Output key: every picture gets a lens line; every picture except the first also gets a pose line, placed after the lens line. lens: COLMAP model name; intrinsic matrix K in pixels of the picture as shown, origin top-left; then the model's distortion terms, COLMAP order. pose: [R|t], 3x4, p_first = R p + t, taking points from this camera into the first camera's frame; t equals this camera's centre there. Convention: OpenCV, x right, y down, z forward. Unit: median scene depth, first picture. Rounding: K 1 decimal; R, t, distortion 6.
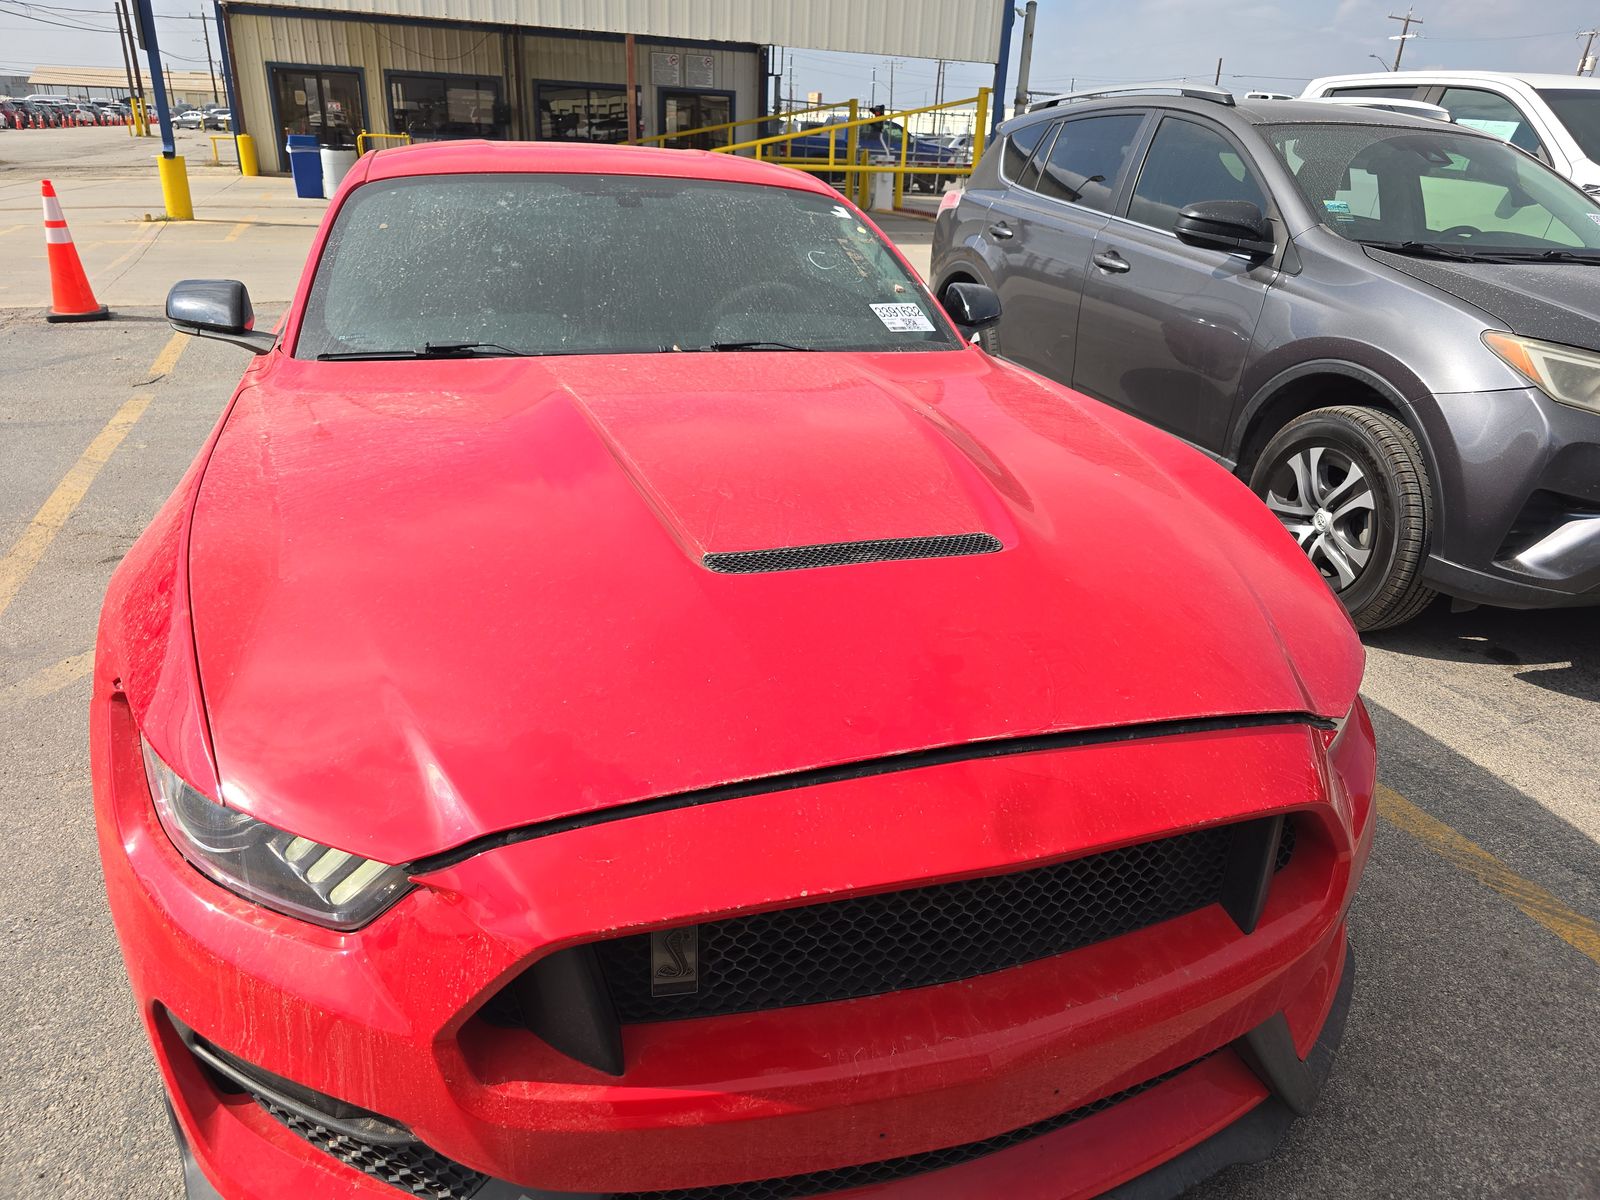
lens RADIAL K [[1092.4, 0, 800.0], [0, 1092.4, 600.0], [0, 0, 1]] dist [0.038210, -0.037031]
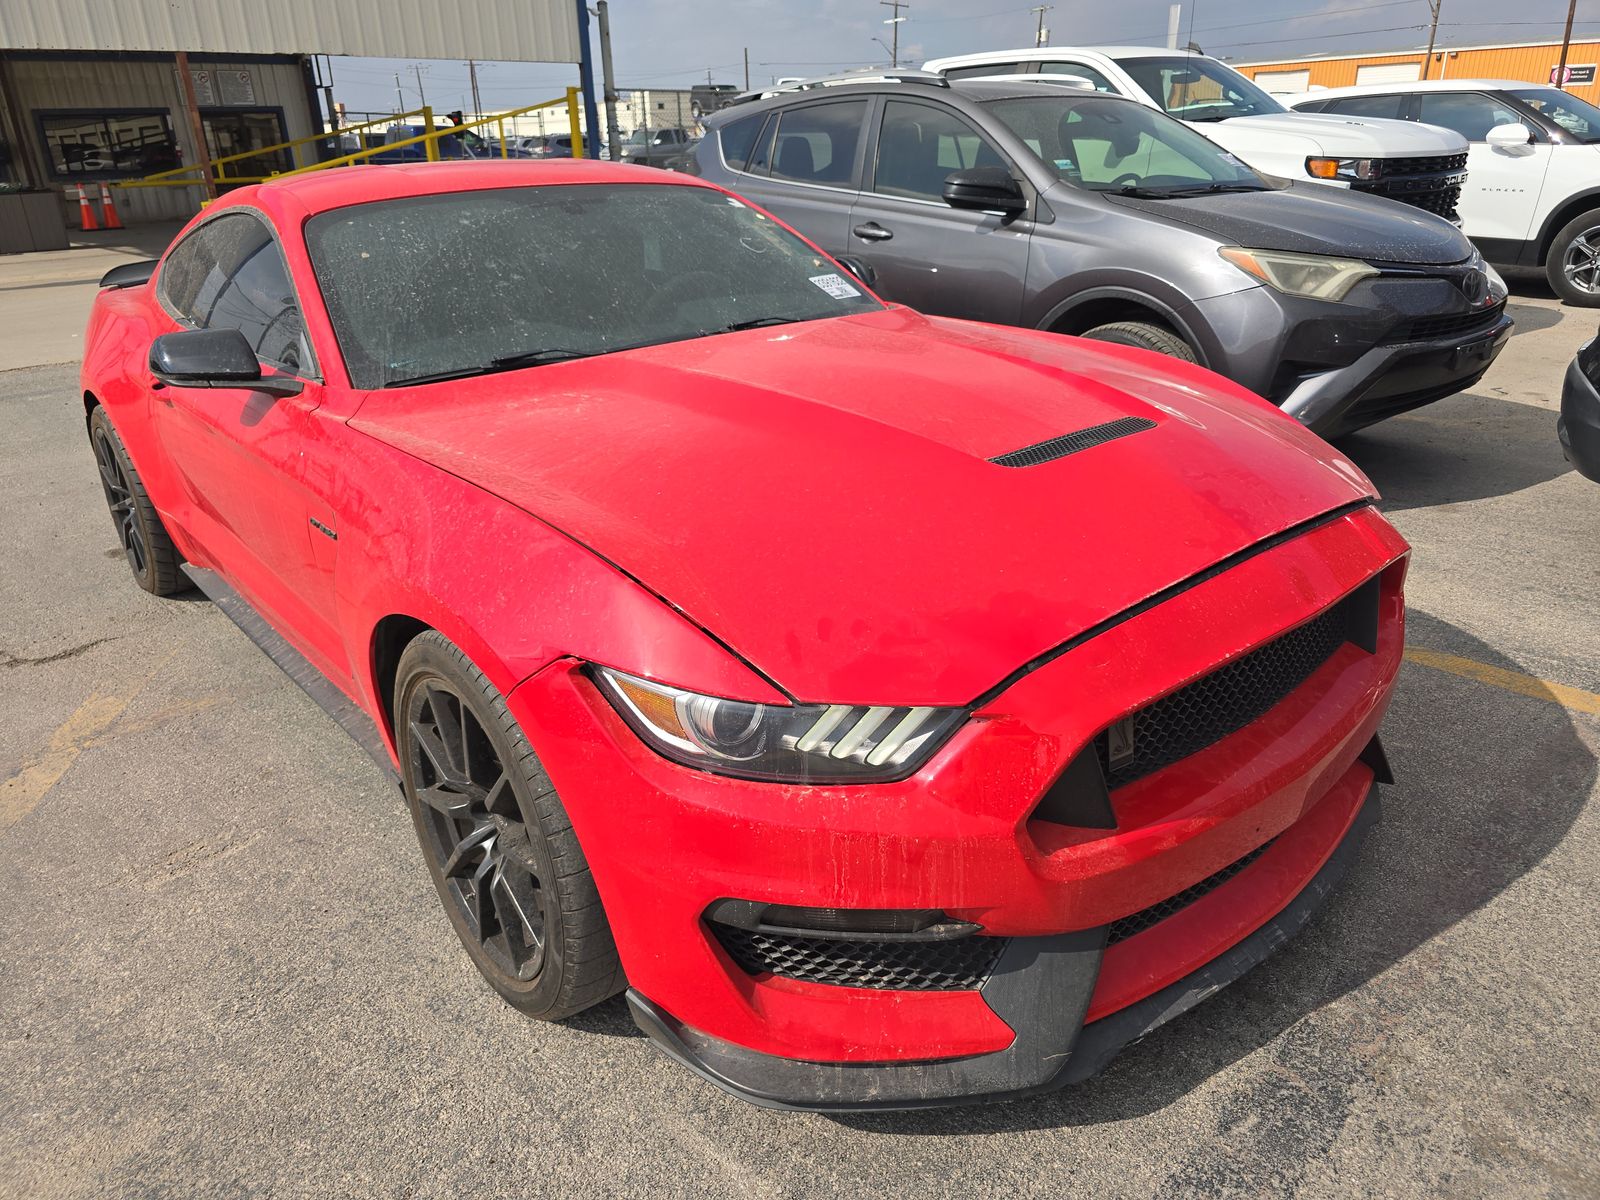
lens RADIAL K [[1092.4, 0, 800.0], [0, 1092.4, 600.0], [0, 0, 1]] dist [0.038210, -0.037031]
pose [[0.925807, -0.208506, 0.315290, -0.225592], [0.207913, 0.977488, 0.035919, 0.008207], [-0.315681, 0.032299, 0.948316, -0.039438]]
